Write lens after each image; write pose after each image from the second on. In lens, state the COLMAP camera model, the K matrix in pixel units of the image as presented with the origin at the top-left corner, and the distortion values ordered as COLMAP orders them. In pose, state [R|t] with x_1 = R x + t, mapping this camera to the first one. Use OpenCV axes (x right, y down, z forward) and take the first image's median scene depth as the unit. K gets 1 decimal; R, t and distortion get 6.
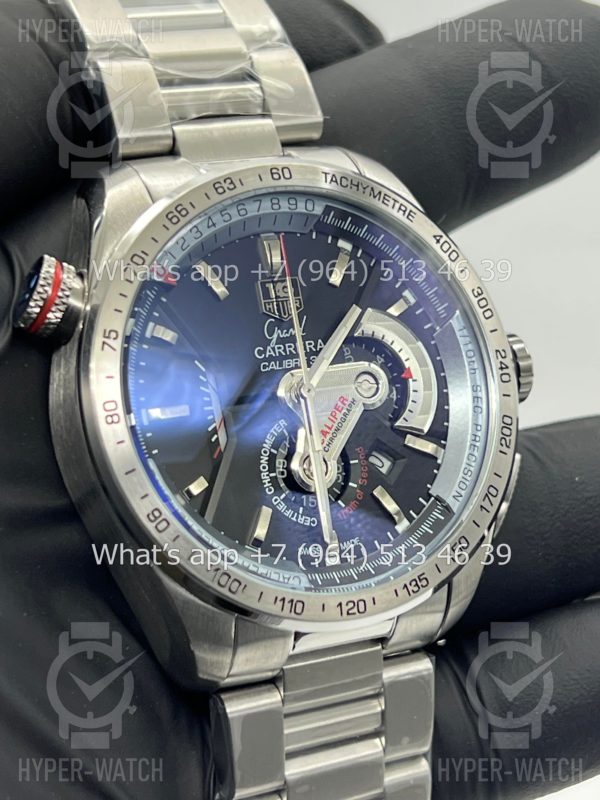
lens RADIAL K [[1875.9, 0, 294.2], [0, 1875.9, 395.7], [0, 0, 1]] dist [0.265753, 0.000000]
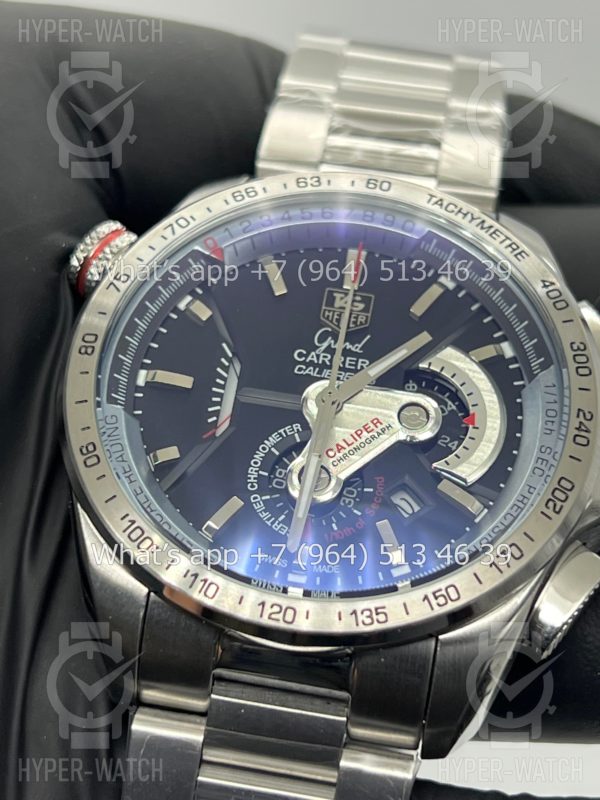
lens RADIAL K [[1875.9, 0, 297.4], [0, 1875.9, 391.6], [0, 0, 1]] dist [0.265753, 0.000000]
pose [[0.846684, 0.091457, -0.524177, 0.449883], [-0.290380, 0.904910, -0.311155, 0.270944], [0.445876, 0.415660, 0.792730, 0.292399]]
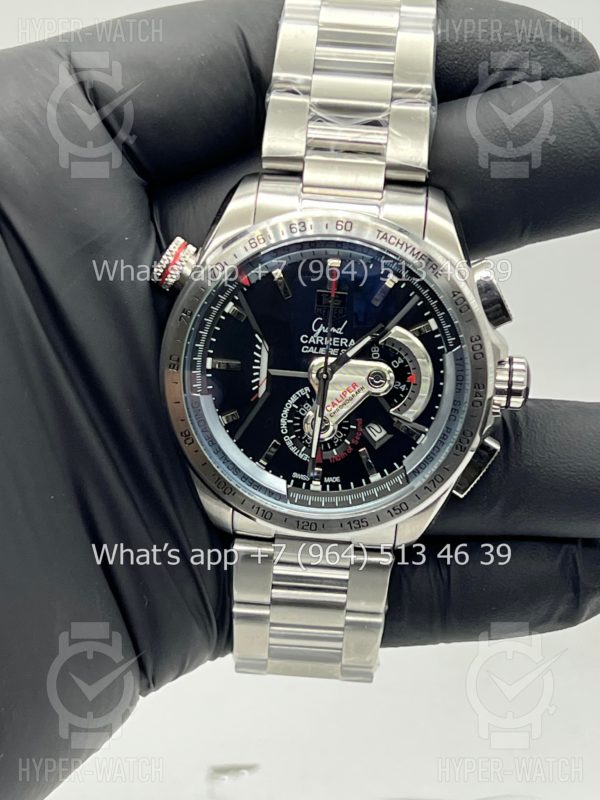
lens RADIAL K [[1875.9, 0, 301.4], [0, 1875.9, 406.1], [0, 0, 1]] dist [0.265753, 0.000000]
pose [[0.848685, 0.352132, -0.394636, 0.561609], [-0.193421, 0.901098, 0.388085, -0.530771], [0.492263, -0.253031, 0.832858, -0.210768]]
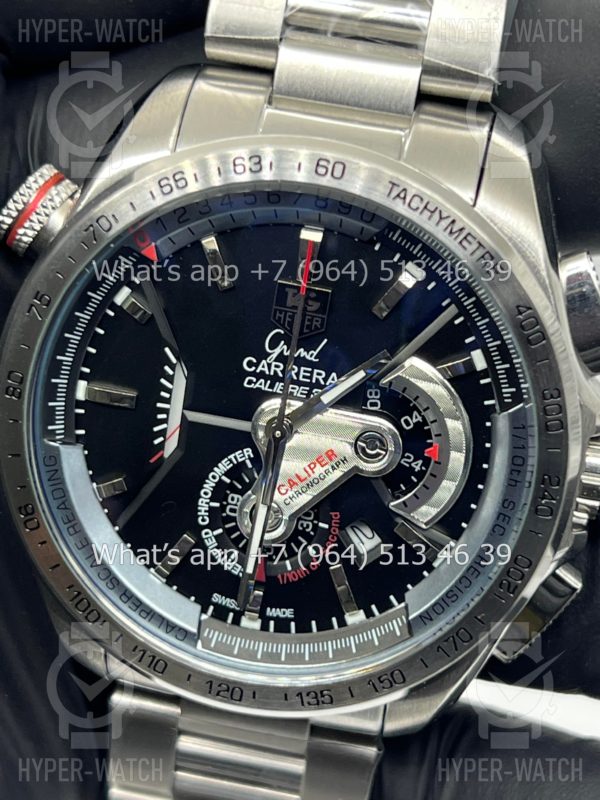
lens RADIAL K [[1875.9, 0, 294.4], [0, 1875.9, 402.1], [0, 0, 1]] dist [0.265753, 0.000000]
pose [[0.780566, 0.435849, -0.448055, 0.365684], [-0.246786, 0.873455, 0.419729, -0.352166], [0.574294, -0.217053, 0.789350, 0.363165]]
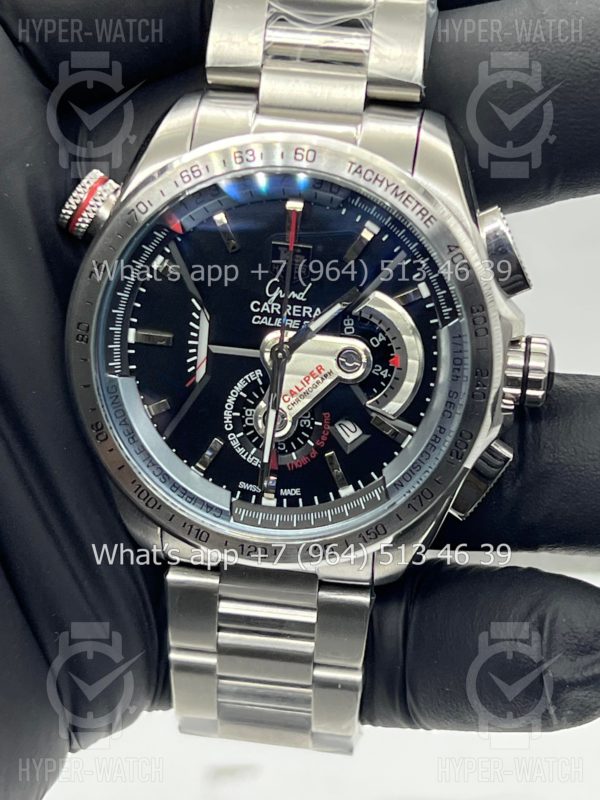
lens RADIAL K [[1875.9, 0, 301.5], [0, 1875.9, 402.6], [0, 0, 1]] dist [0.265753, 0.000000]
pose [[0.812790, 0.365960, -0.453262, 0.517453], [-0.190404, 0.902206, 0.387002, -0.398847], [0.550563, -0.228249, 0.802984, 0.120699]]
